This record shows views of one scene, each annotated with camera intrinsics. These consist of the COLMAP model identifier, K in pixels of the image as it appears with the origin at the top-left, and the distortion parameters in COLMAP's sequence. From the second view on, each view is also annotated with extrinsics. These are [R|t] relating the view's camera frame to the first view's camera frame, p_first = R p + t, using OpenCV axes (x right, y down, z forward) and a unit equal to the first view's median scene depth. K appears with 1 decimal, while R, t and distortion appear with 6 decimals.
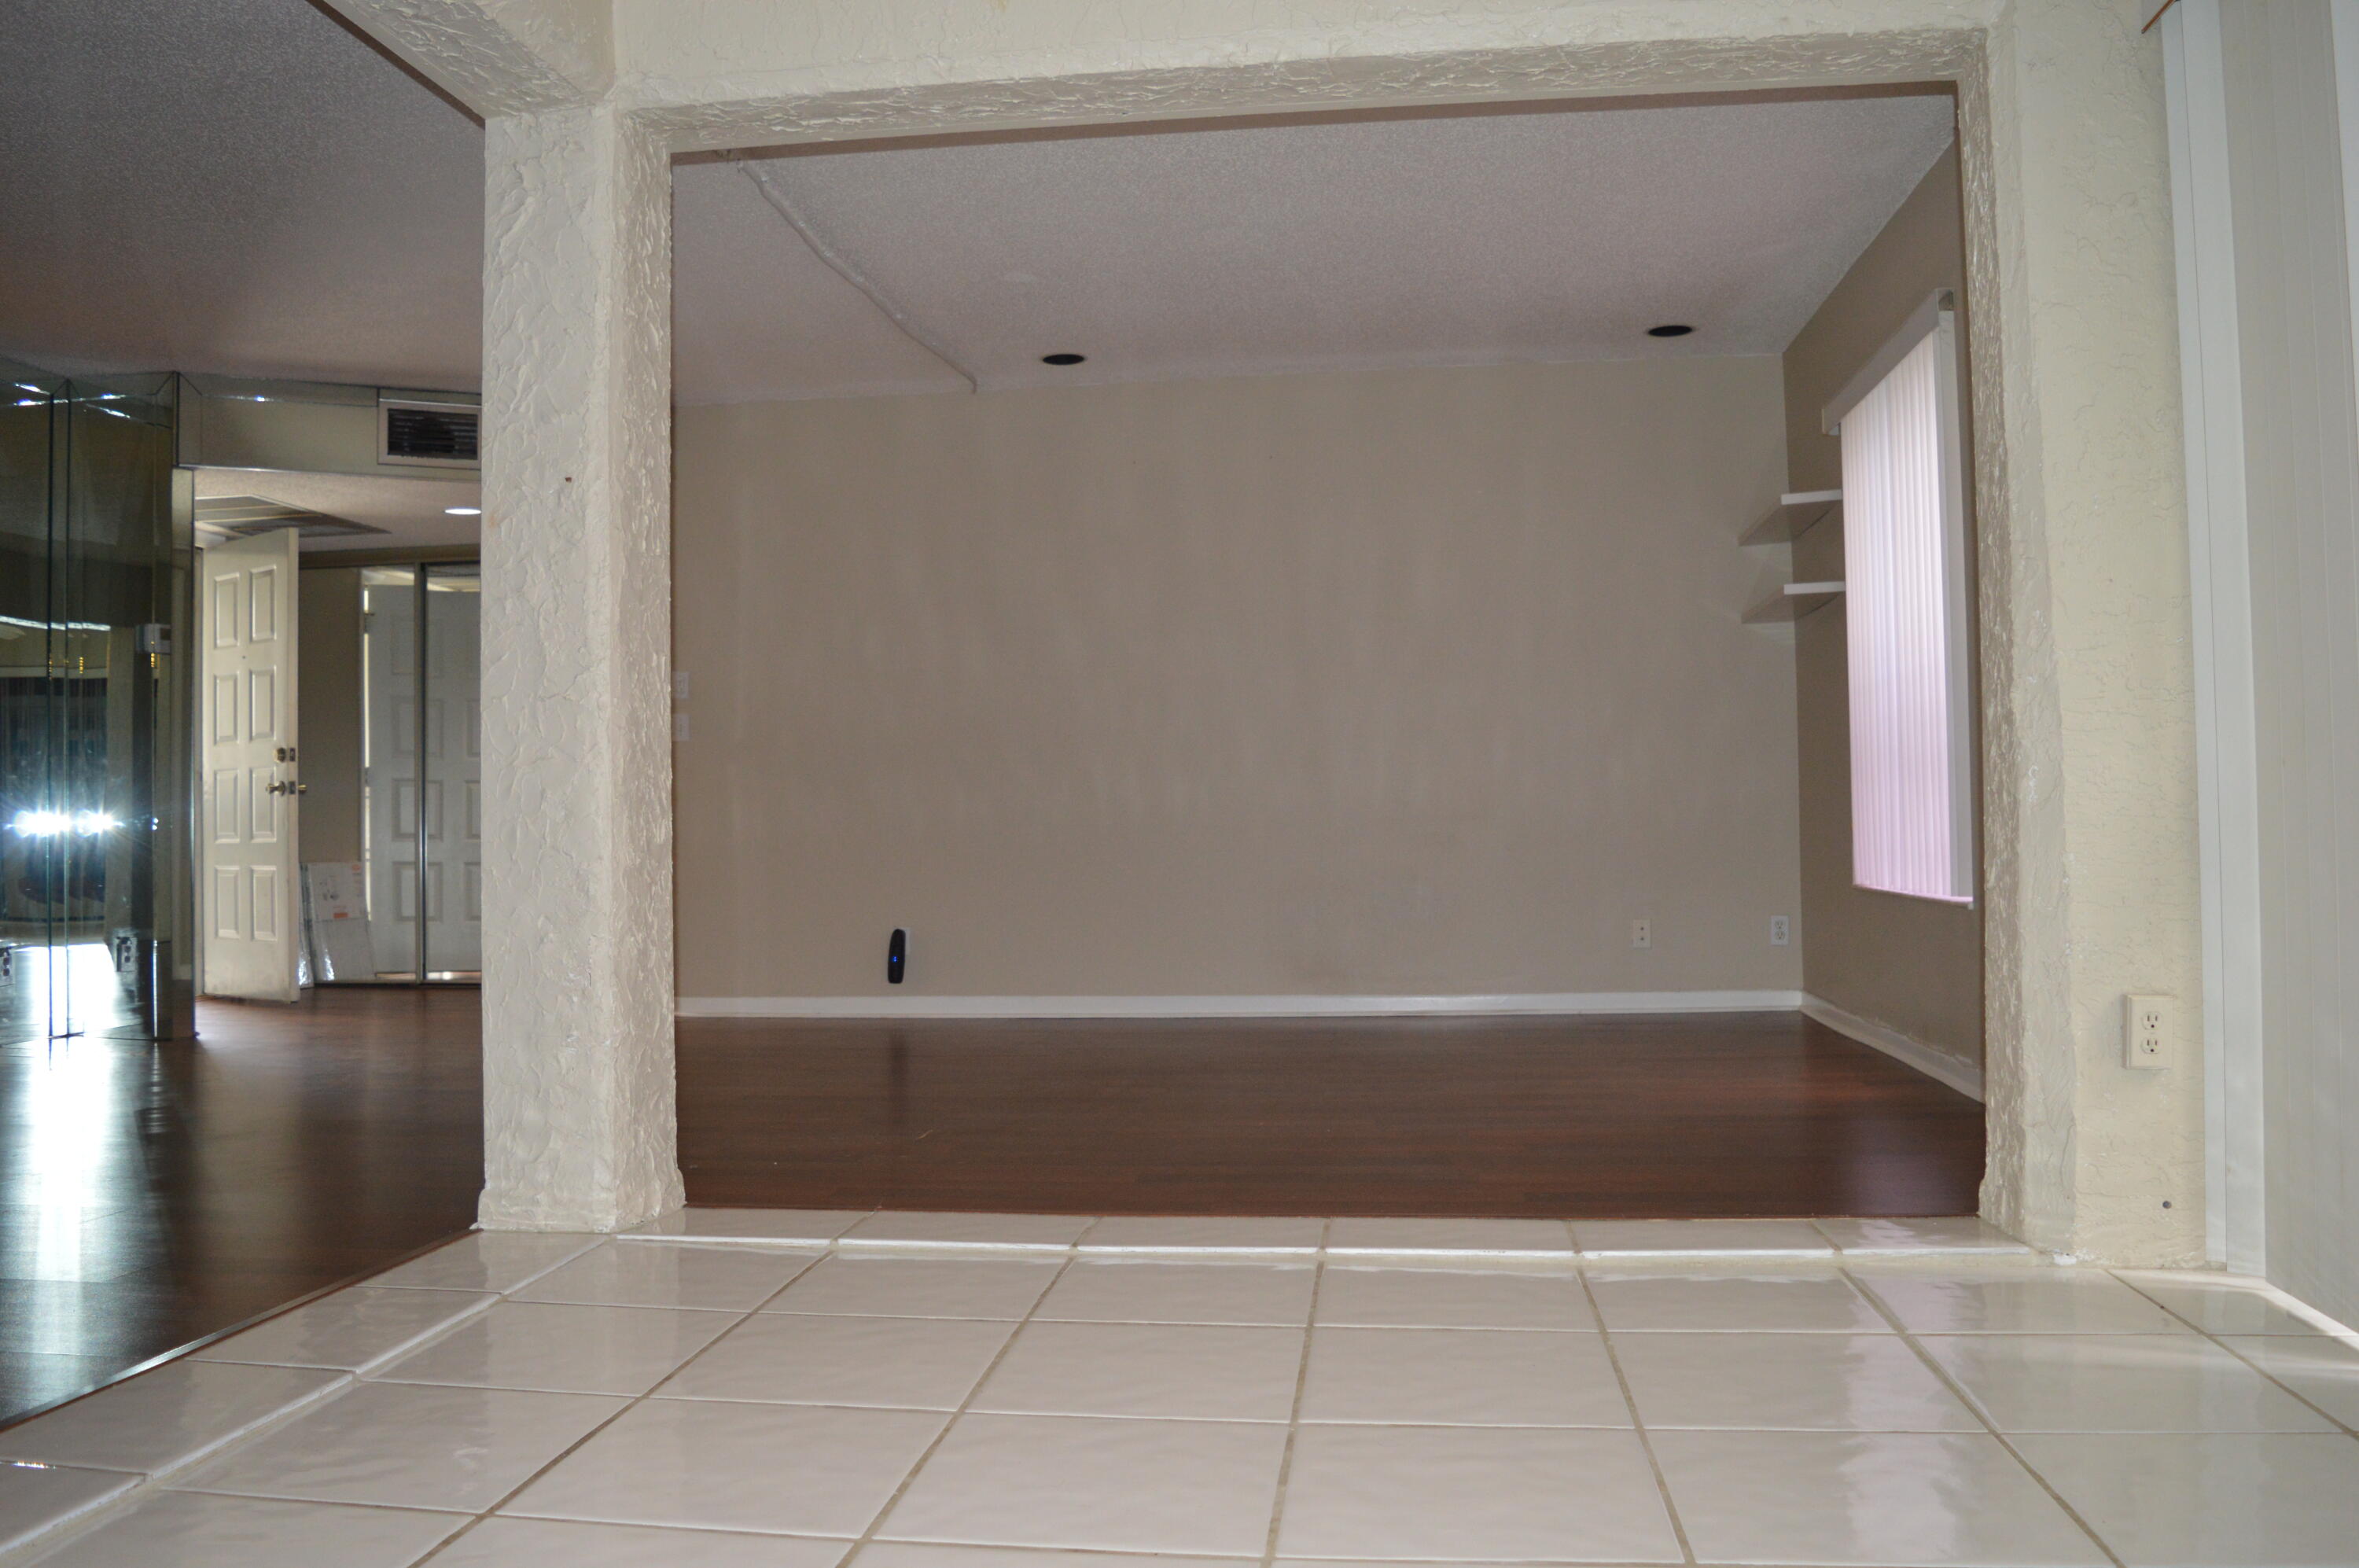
lens RADIAL K [[1870.7, 0, 1175.0], [0, 1870.7, 785.5], [0, 0, 1]] dist [-0.093064, 0.018187]
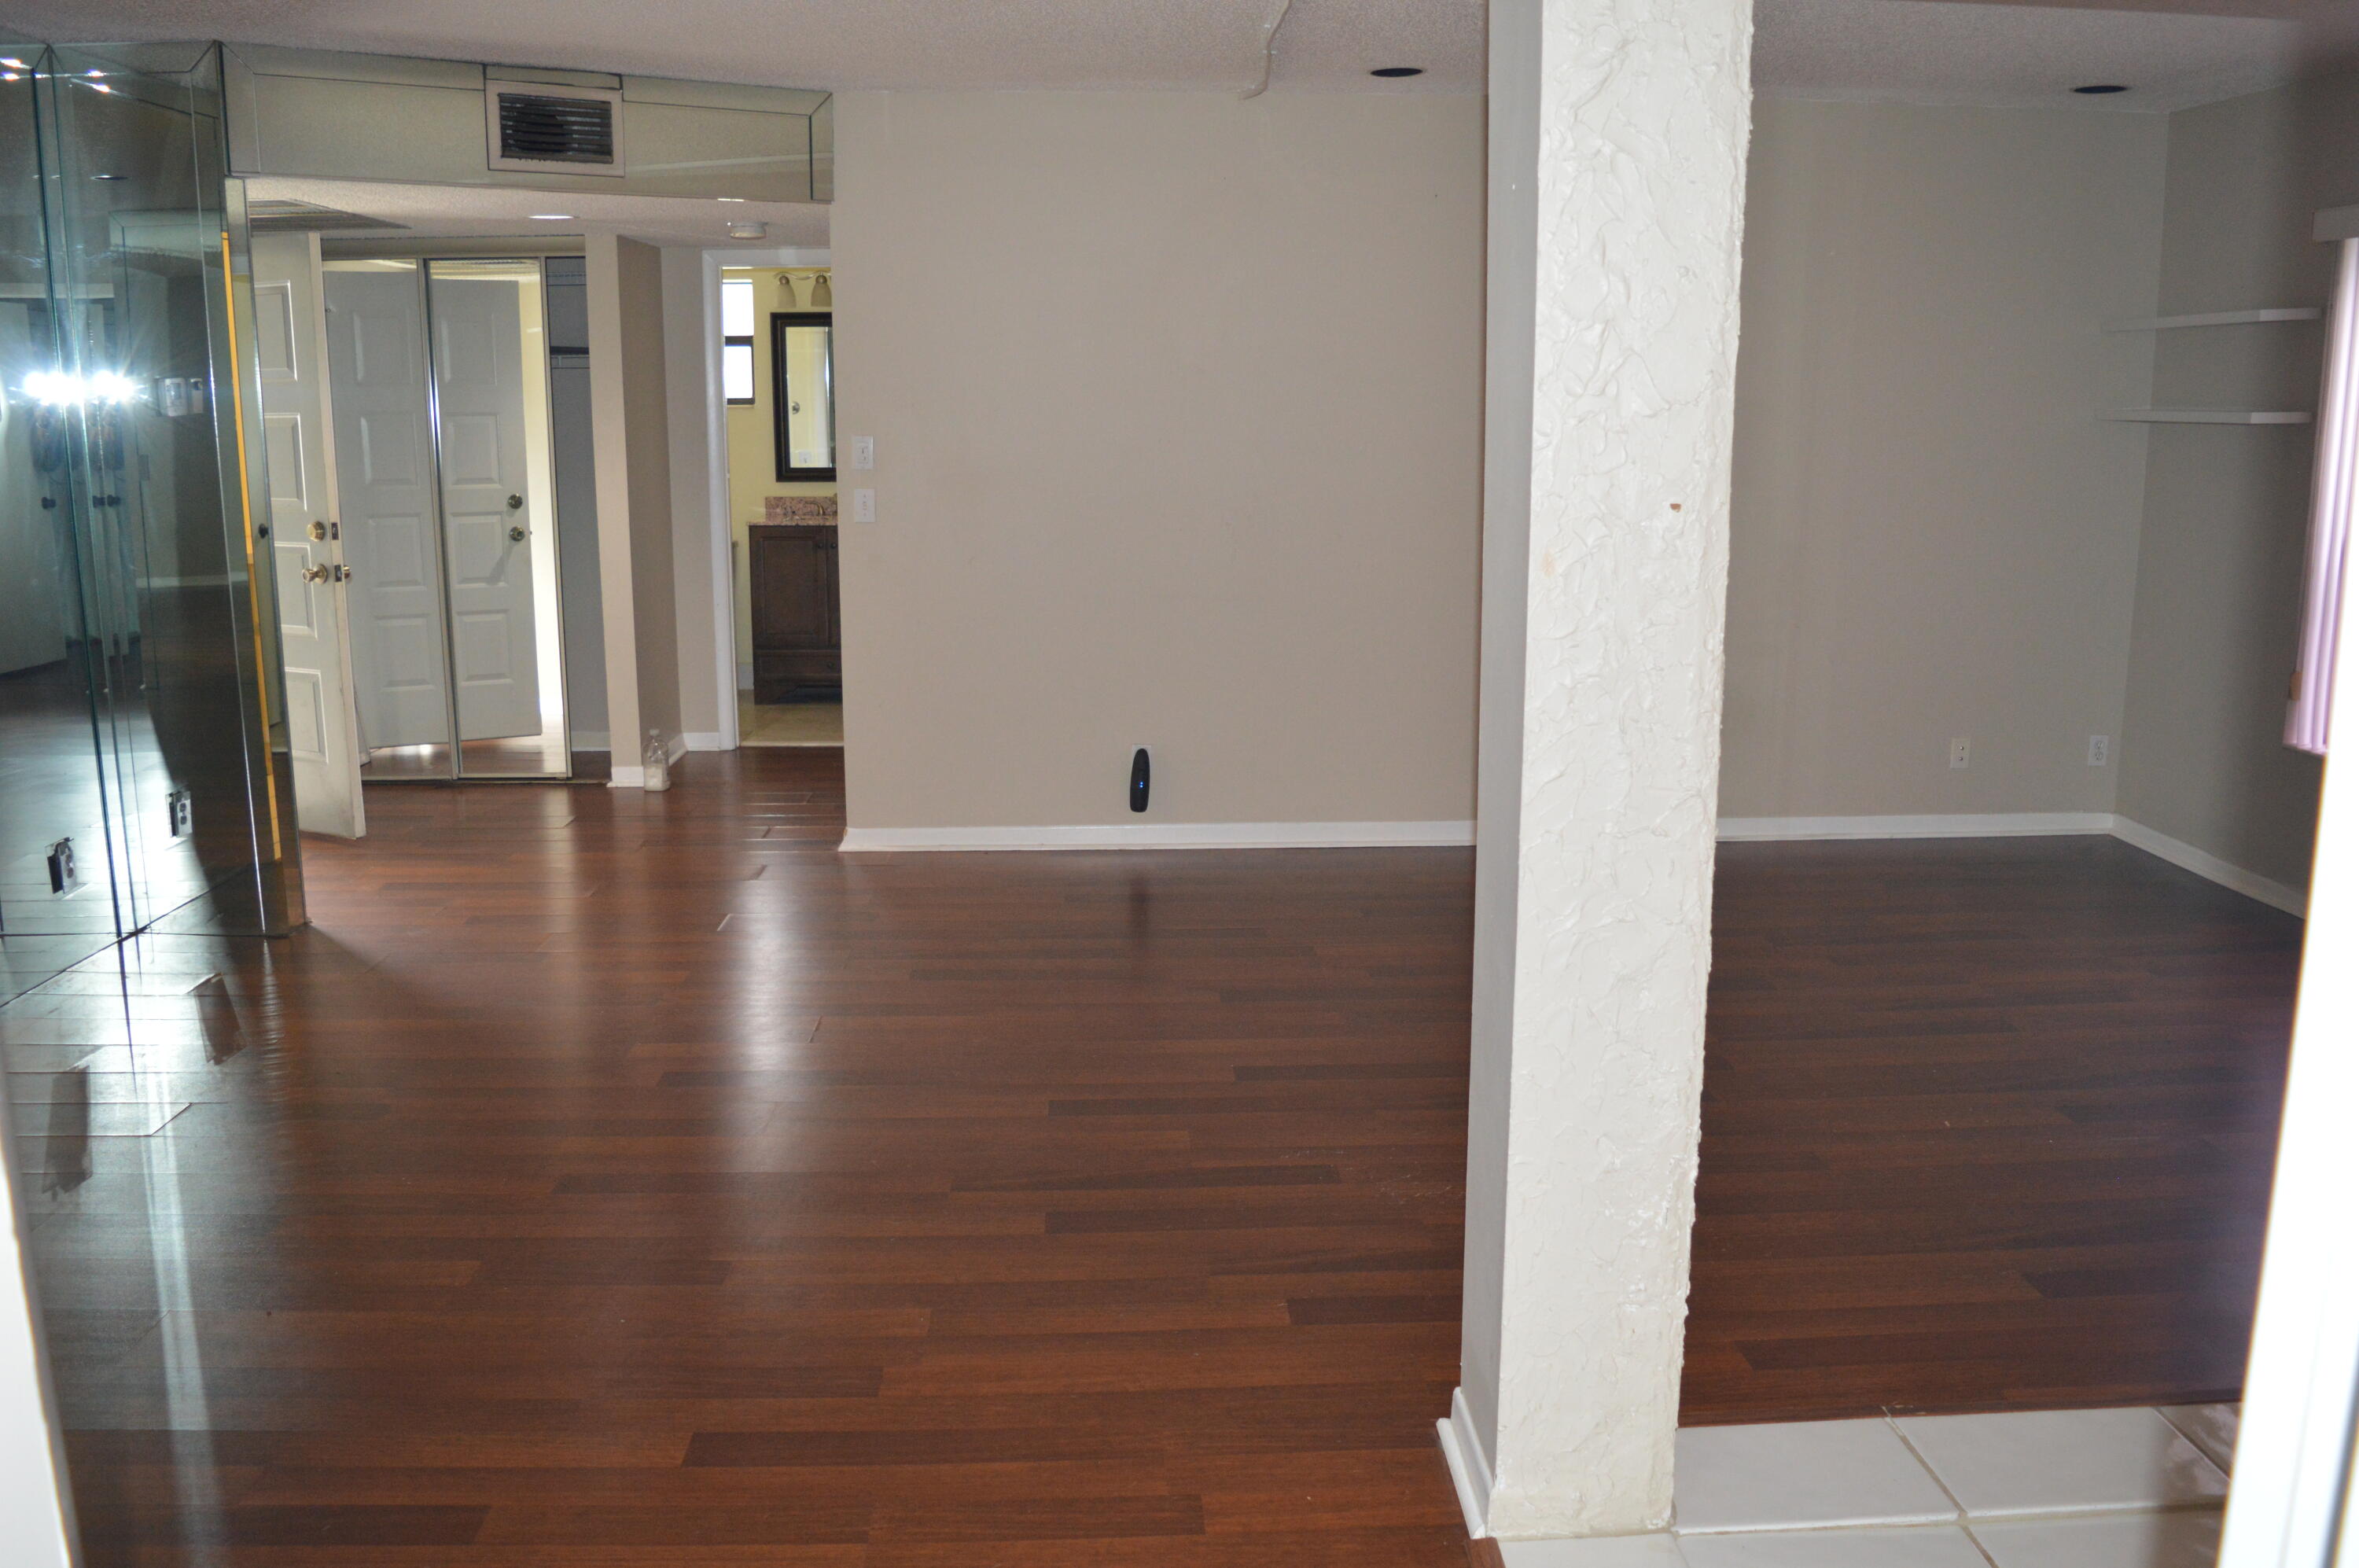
lens RADIAL K [[1870.7, 0, 1184.5], [0, 1870.7, 778.3], [0, 0, 1]] dist [-0.093064, 0.018187]
pose [[0.985527, -0.018550, 0.168499, -0.284274], [-0.017972, 0.976959, 0.212669, -0.096083], [-0.168561, -0.212619, 0.962486, 0.176735]]
